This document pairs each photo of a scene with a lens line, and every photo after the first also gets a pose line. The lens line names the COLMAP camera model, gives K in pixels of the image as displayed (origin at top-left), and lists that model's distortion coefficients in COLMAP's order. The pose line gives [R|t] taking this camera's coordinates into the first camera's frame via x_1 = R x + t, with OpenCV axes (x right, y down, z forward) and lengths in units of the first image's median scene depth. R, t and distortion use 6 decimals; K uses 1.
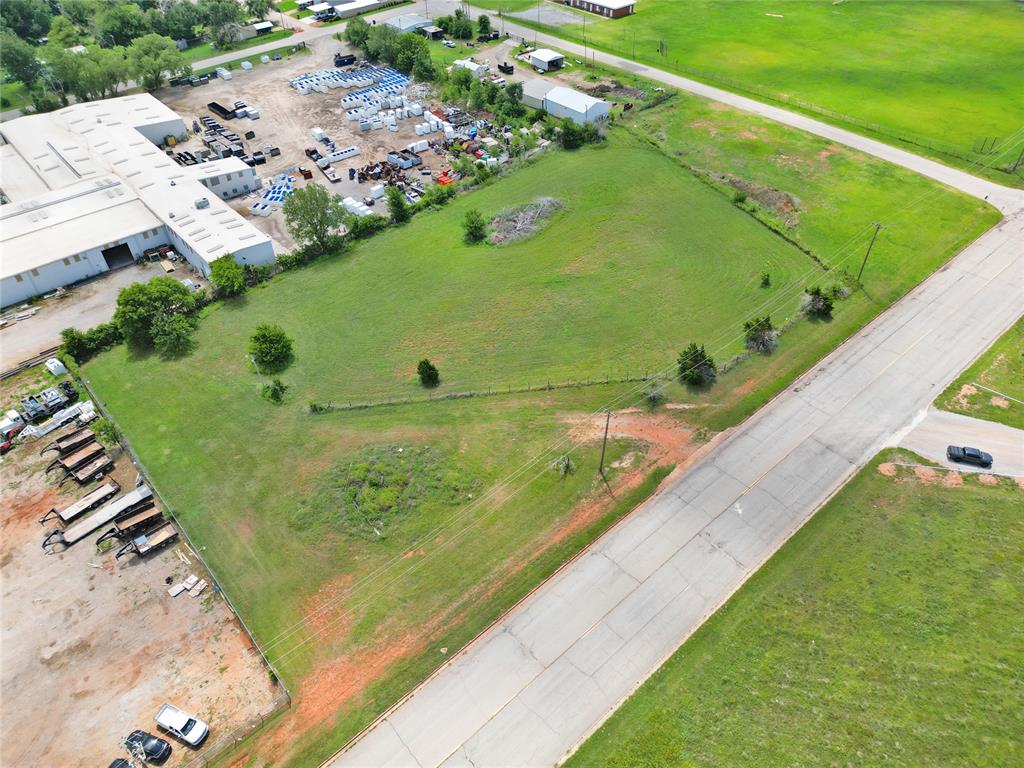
lens RADIAL K [[713.2, 0, 512.3], [0, 713.2, 383.4], [0, 0, 1]] dist [0.083096, -0.082541]
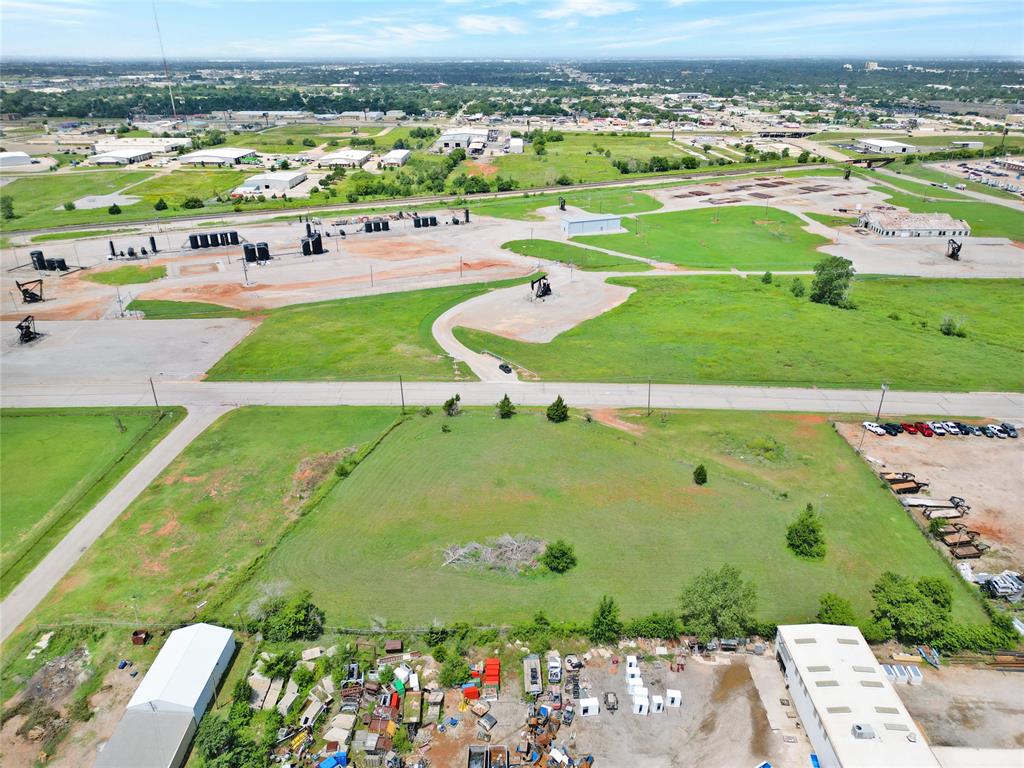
lens RADIAL K [[729.2, 0, 512.8], [0, 729.2, 352.1], [0, 0, 1]] dist [0.068890, -0.055194]
pose [[-0.746332, -0.231701, 0.623941, -0.565098], [0.456335, 0.504283, 0.733115, -1.124810], [-0.484506, 0.831874, -0.270629, 1.113083]]
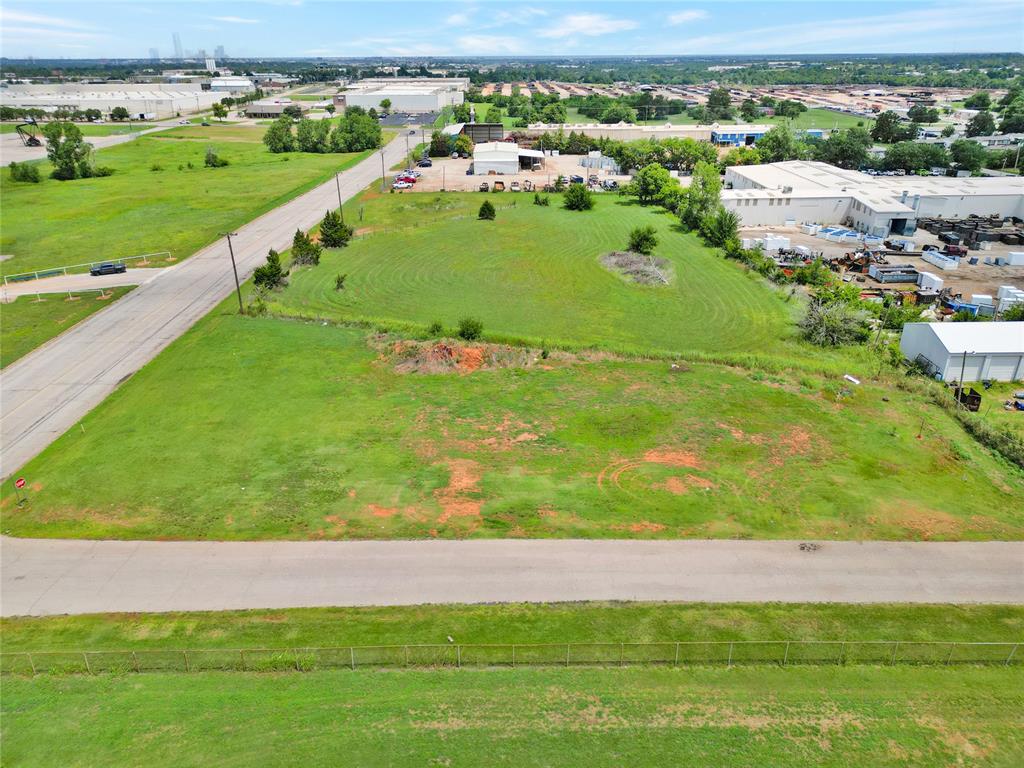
lens RADIAL K [[713.2, 0, 512.3], [0, 713.2, 383.4], [0, 0, 1]] dist [0.083096, -0.082541]
pose [[-0.651743, 0.328148, -0.683777, 0.779426], [-0.493949, 0.500495, 0.710999, -0.735427], [0.575539, 0.801139, -0.164105, 1.255331]]
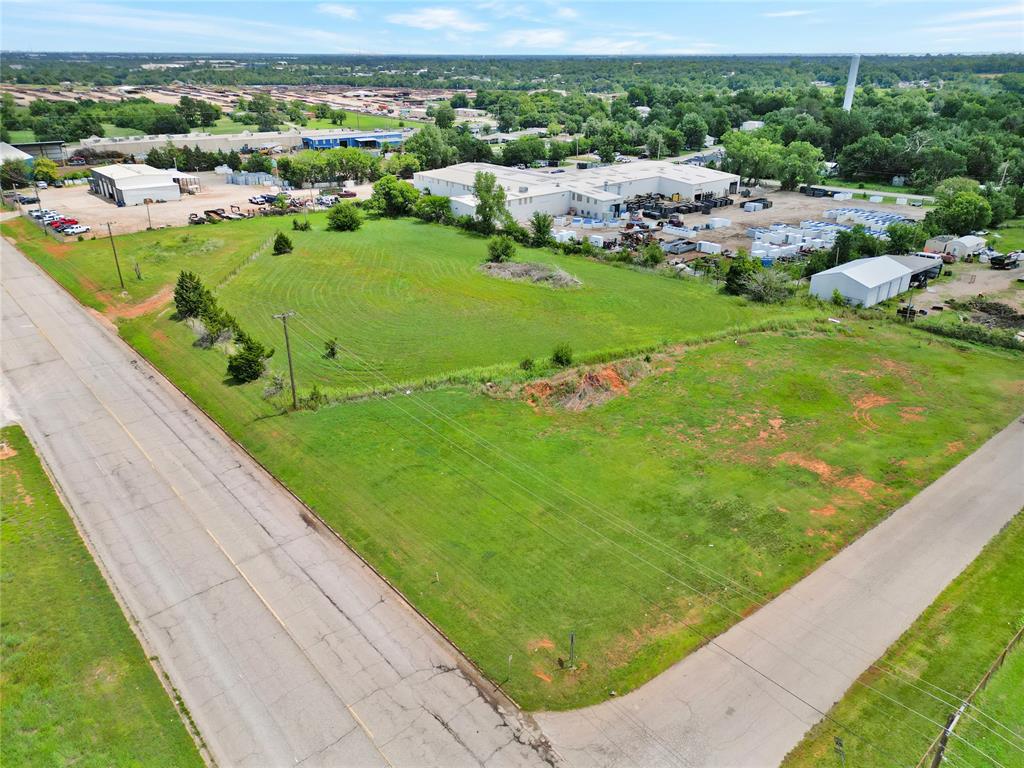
lens RADIAL K [[722.7, 0, 511.7], [0, 722.7, 382.8], [0, 0, 1]] dist [0.073748, -0.065469]
pose [[-0.007304, 0.423228, -0.905994, 0.954594], [-0.667705, 0.672385, 0.319483, -0.443654], [0.744391, 0.607270, 0.277680, 0.883788]]
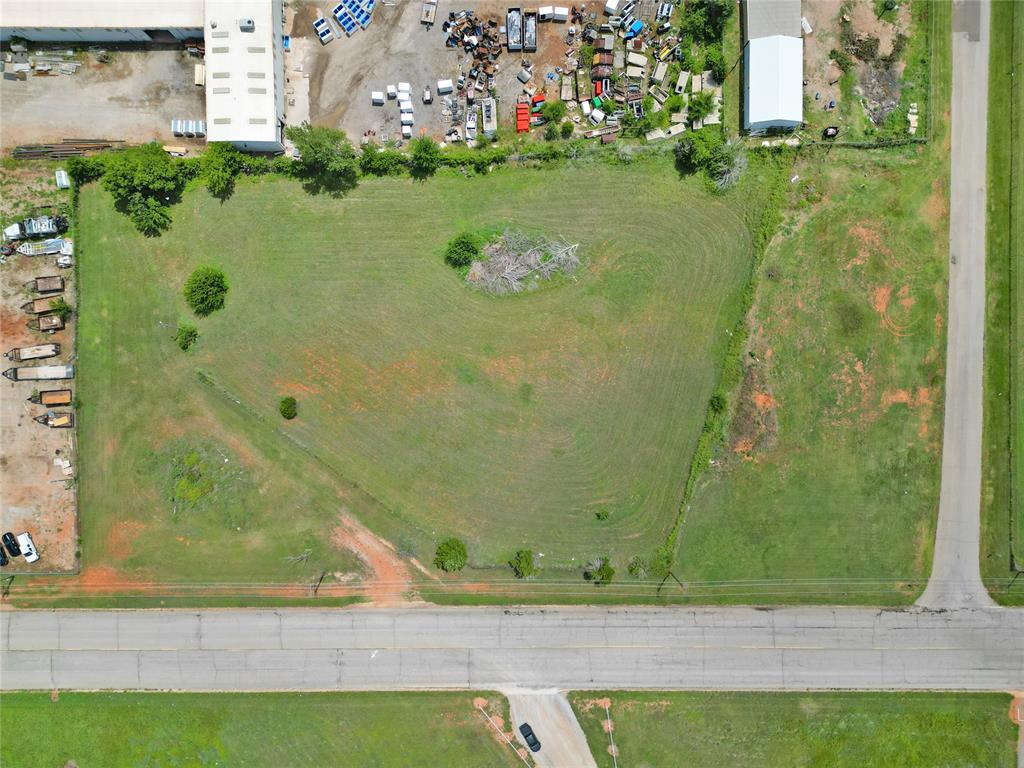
lens RADIAL K [[722.7, 0, 511.7], [0, 722.7, 382.8], [0, 0, 1]] dist [0.073748, -0.065469]
pose [[0.759810, 0.650009, 0.013313, 0.100229], [-0.434410, 0.492344, 0.754245, -0.910060], [0.483711, -0.578867, 0.656458, 0.324846]]
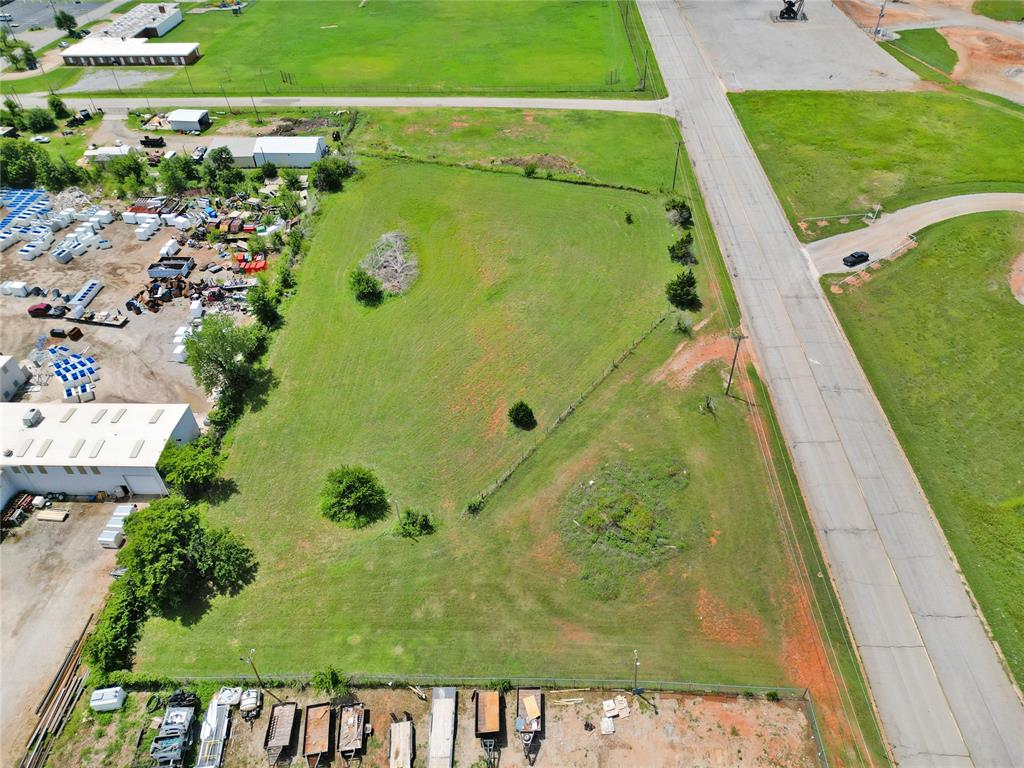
lens RADIAL K [[722.7, 0, 511.7], [0, 722.7, 382.8], [0, 0, 1]] dist [0.073748, -0.065469]
pose [[0.684271, -0.479822, 0.549130, -0.516341], [0.494487, 0.858763, 0.134195, -0.152465], [-0.535962, 0.179712, 0.824893, 0.163458]]
